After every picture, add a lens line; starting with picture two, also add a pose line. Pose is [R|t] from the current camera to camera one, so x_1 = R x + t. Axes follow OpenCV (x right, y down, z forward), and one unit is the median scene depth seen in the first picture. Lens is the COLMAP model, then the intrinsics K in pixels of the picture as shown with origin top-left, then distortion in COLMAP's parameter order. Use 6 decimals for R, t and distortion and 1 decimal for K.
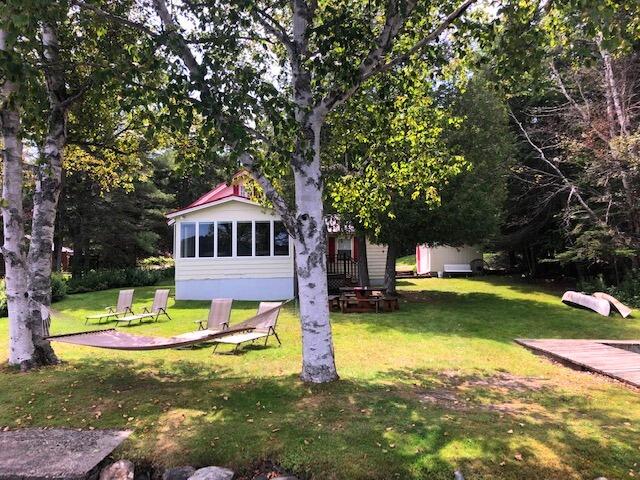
lens RADIAL K [[519.1, 0, 312.9], [0, 519.1, 239.9], [0, 0, 1]] dist [0.025035, -0.014140]
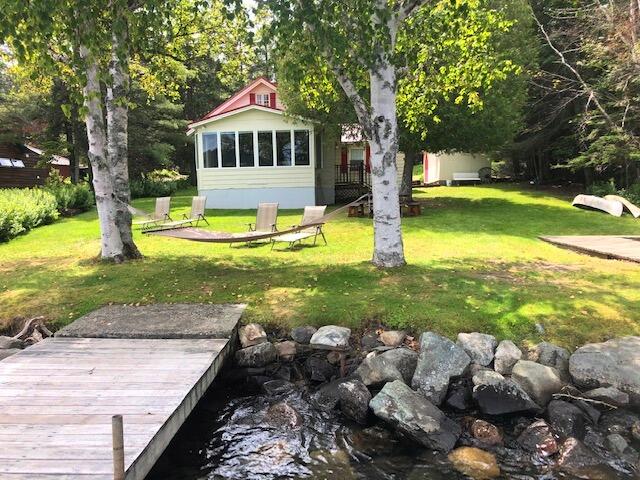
lens RADIAL K [[519.1, 0, 312.9], [0, 519.1, 239.9], [0, 0, 1]] dist [0.025035, -0.014140]
pose [[0.999865, -0.012823, 0.010251, -0.070351], [0.010950, 0.986146, 0.165518, 0.009731], [-0.012232, -0.165383, 0.986154, -0.048397]]
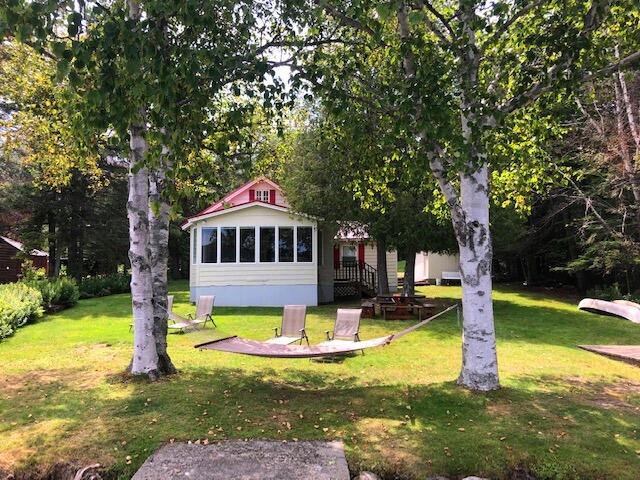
lens RADIAL K [[519.1, 0, 312.9], [0, 519.1, 239.9], [0, 0, 1]] dist [0.025035, -0.014140]
pose [[0.996927, 0.011811, 0.077440, -0.164083], [-0.010859, 0.999860, -0.012698, 0.001005], [-0.077579, 0.011818, 0.996916, 0.011262]]
